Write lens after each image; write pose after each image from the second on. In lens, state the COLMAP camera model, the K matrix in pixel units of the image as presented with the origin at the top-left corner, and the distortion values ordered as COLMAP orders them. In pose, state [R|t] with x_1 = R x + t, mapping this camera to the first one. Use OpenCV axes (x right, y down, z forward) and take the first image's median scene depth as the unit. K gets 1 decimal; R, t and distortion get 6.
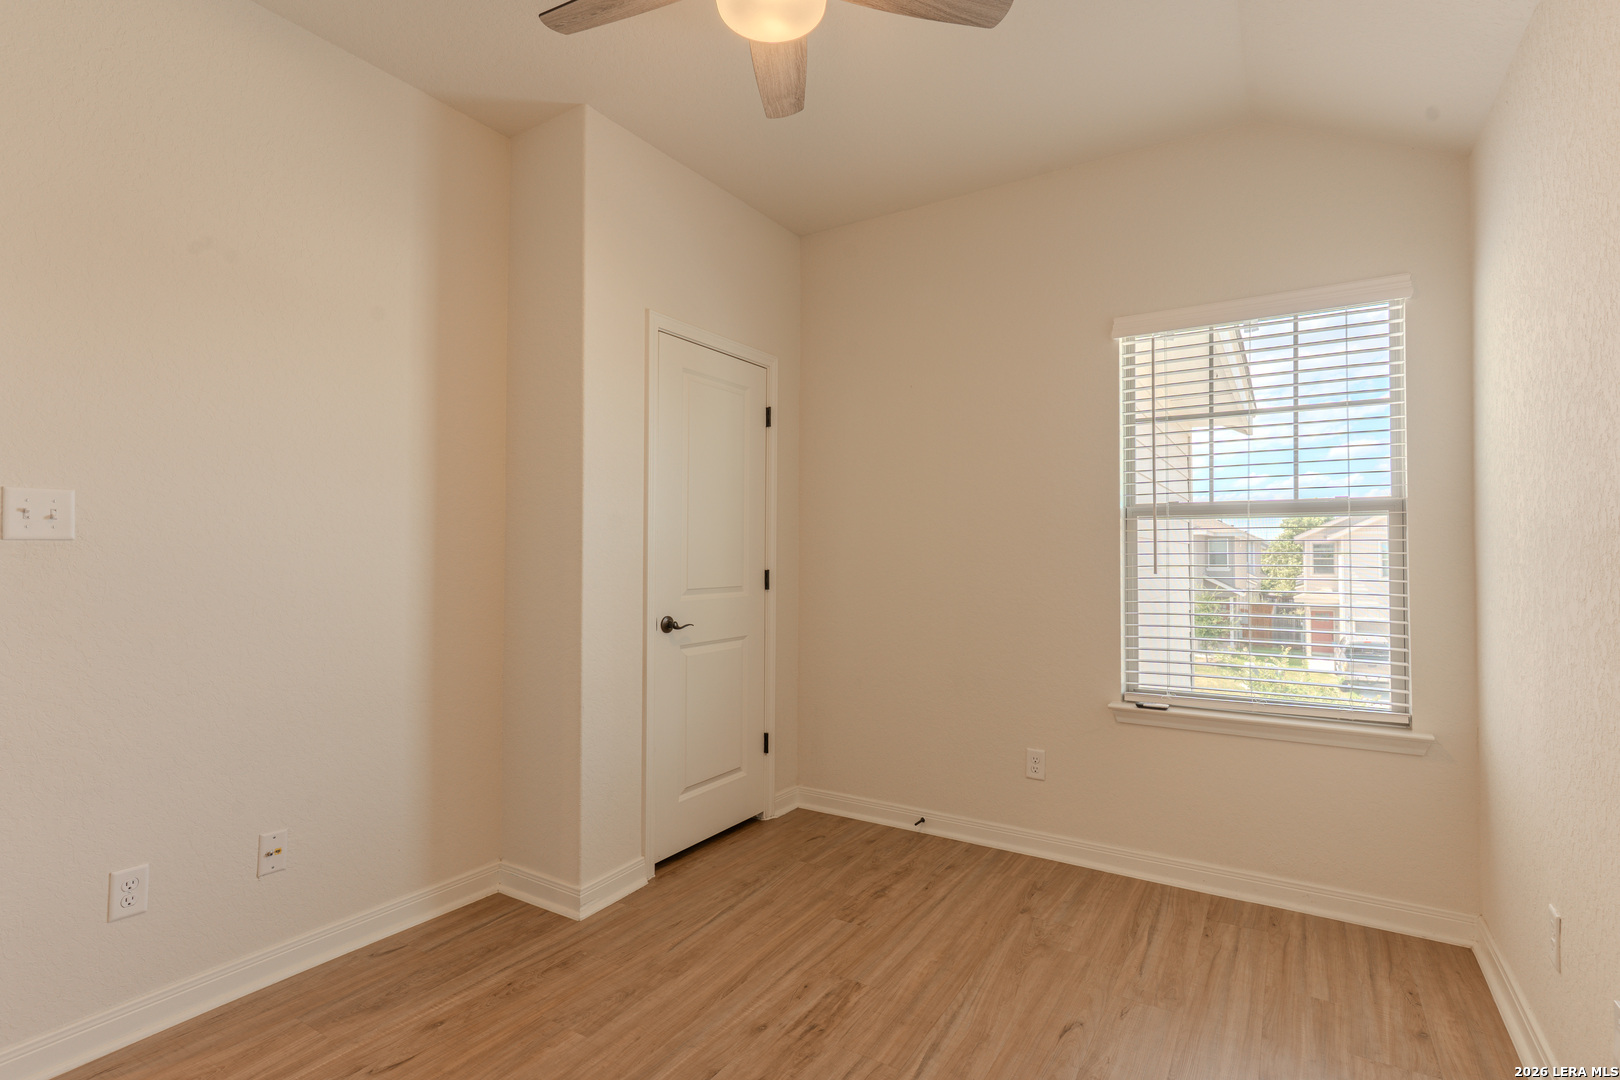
lens RADIAL K [[771.5, 0, 808.3], [0, 771.5, 530.9], [0, 0, 1]] dist [0.005150, -0.001348]
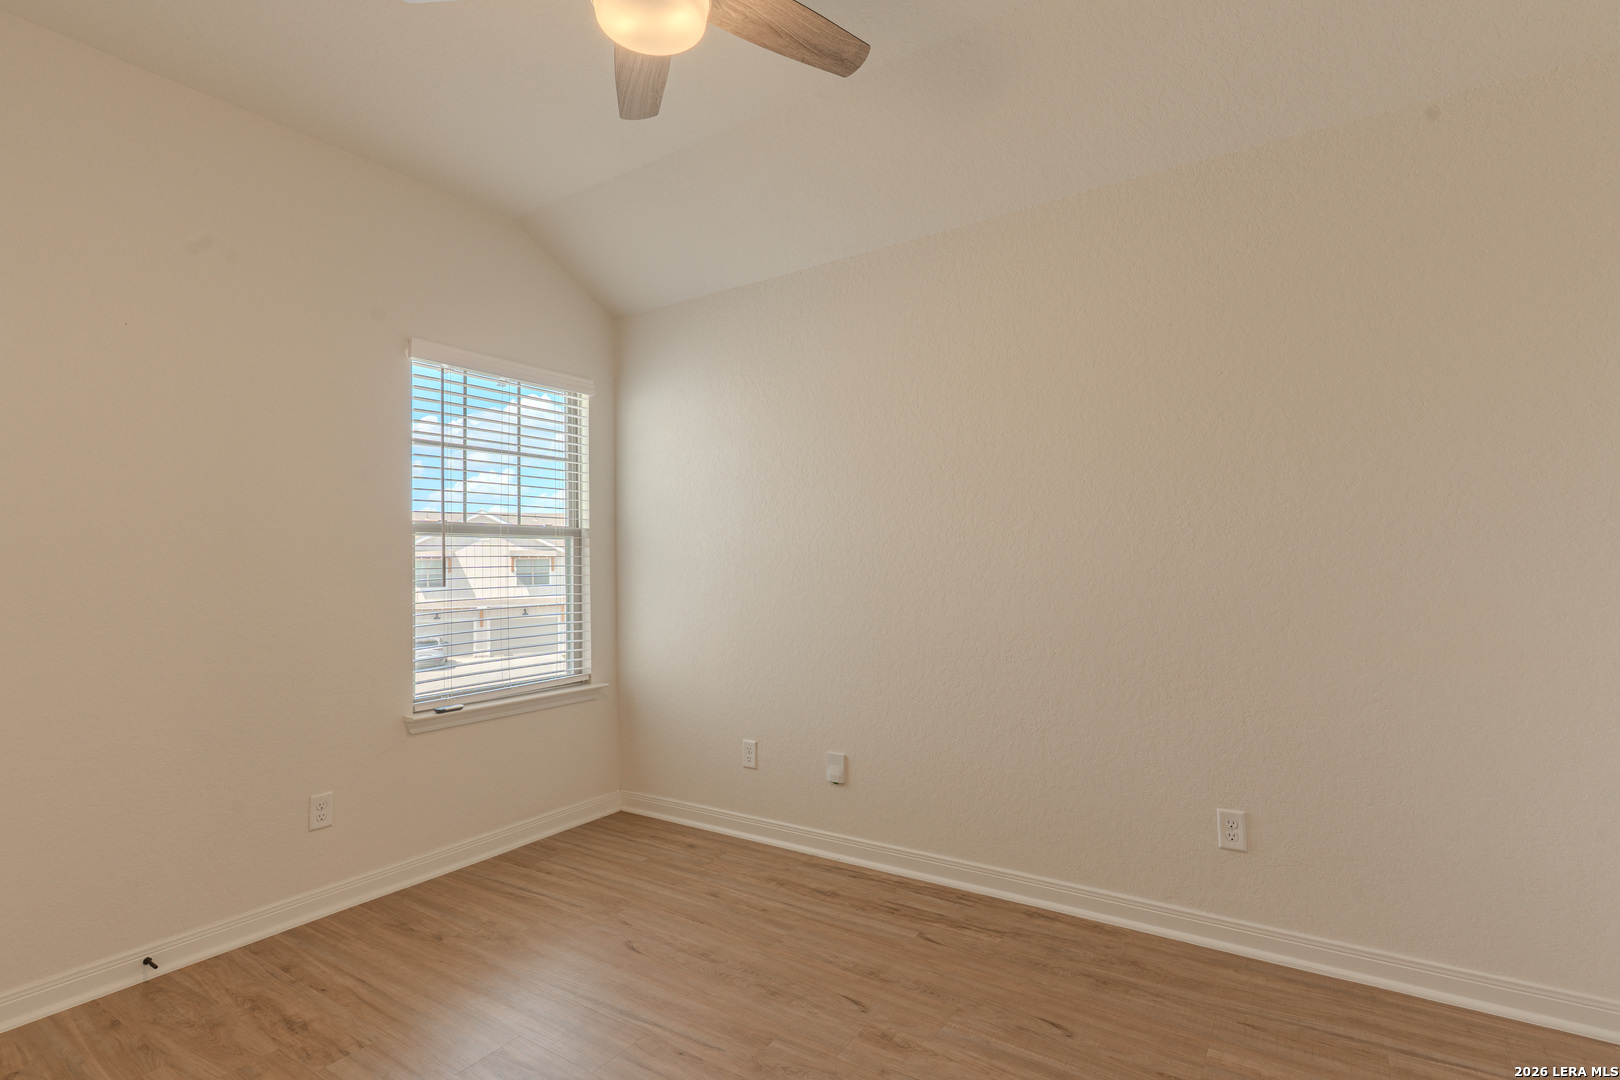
lens RADIAL K [[771.5, 0, 832.6], [0, 771.5, 524.4], [0, 0, 1]] dist [0.005150, -0.001348]
pose [[0.018887, 0.041820, 0.998947, -0.703348], [-0.021704, 0.998907, -0.041408, 0.001393], [-0.999586, -0.020899, 0.019774, 0.495143]]
